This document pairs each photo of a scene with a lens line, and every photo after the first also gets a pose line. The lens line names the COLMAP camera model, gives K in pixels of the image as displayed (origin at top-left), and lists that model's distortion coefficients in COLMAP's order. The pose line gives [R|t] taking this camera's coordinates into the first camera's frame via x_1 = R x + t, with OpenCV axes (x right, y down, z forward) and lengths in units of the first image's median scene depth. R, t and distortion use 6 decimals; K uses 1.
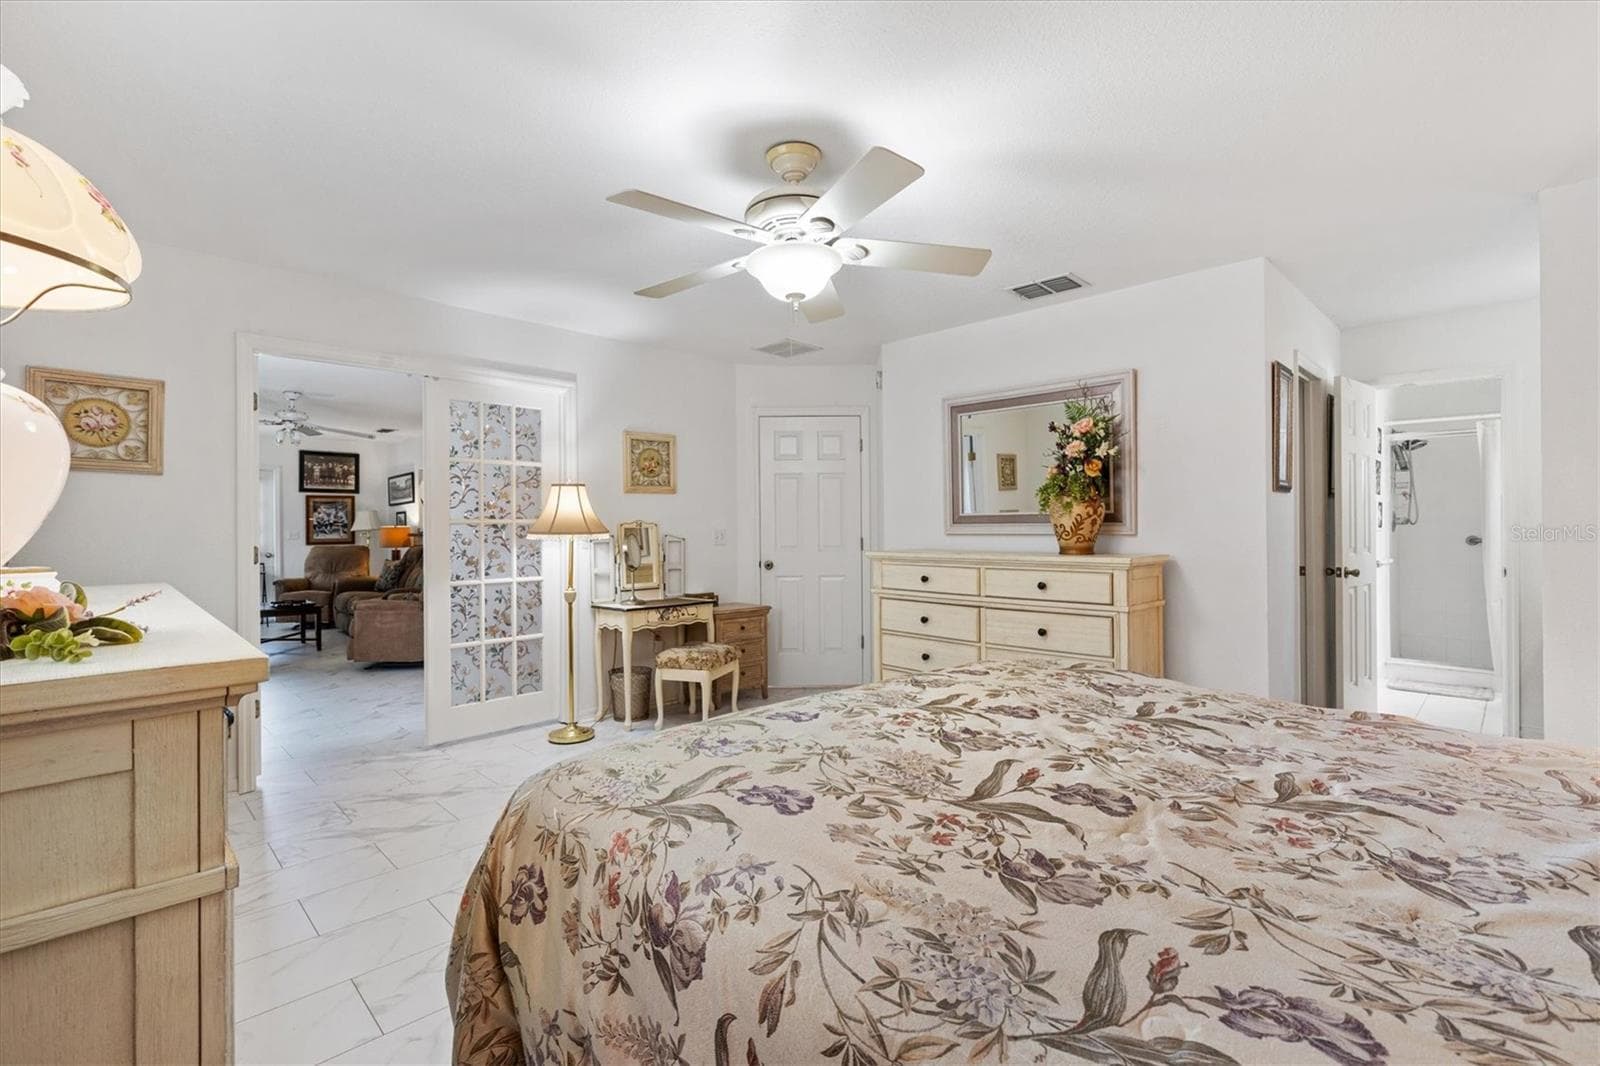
lens RADIAL K [[720.3, 0, 801.4], [0, 720.3, 535.9], [0, 0, 1]] dist [0.001799, -0.000729]
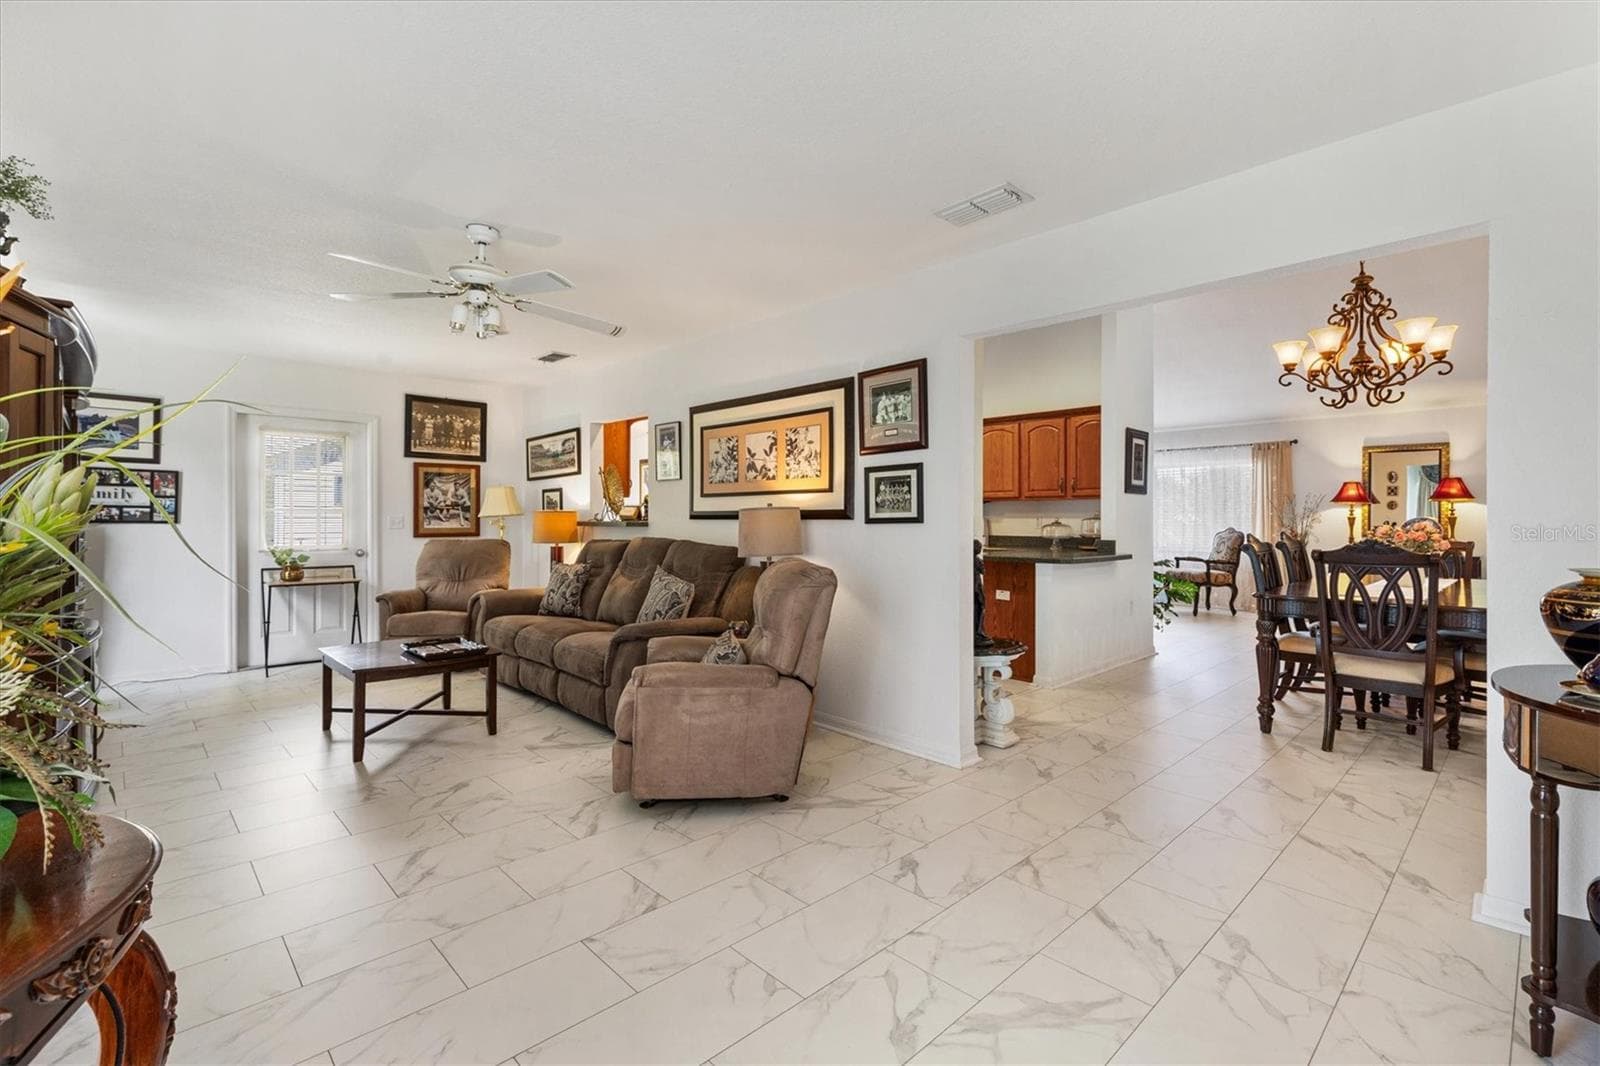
lens RADIAL K [[720.3, 0, 806.1], [0, 720.3, 526.3], [0, 0, 1]] dist [0.001799, -0.000729]
pose [[0.999910, 0.008441, -0.010455, -0.316716], [-0.008485, 0.999955, -0.004162, 0.001901], [0.010420, 0.004251, 0.999937, 0.339531]]
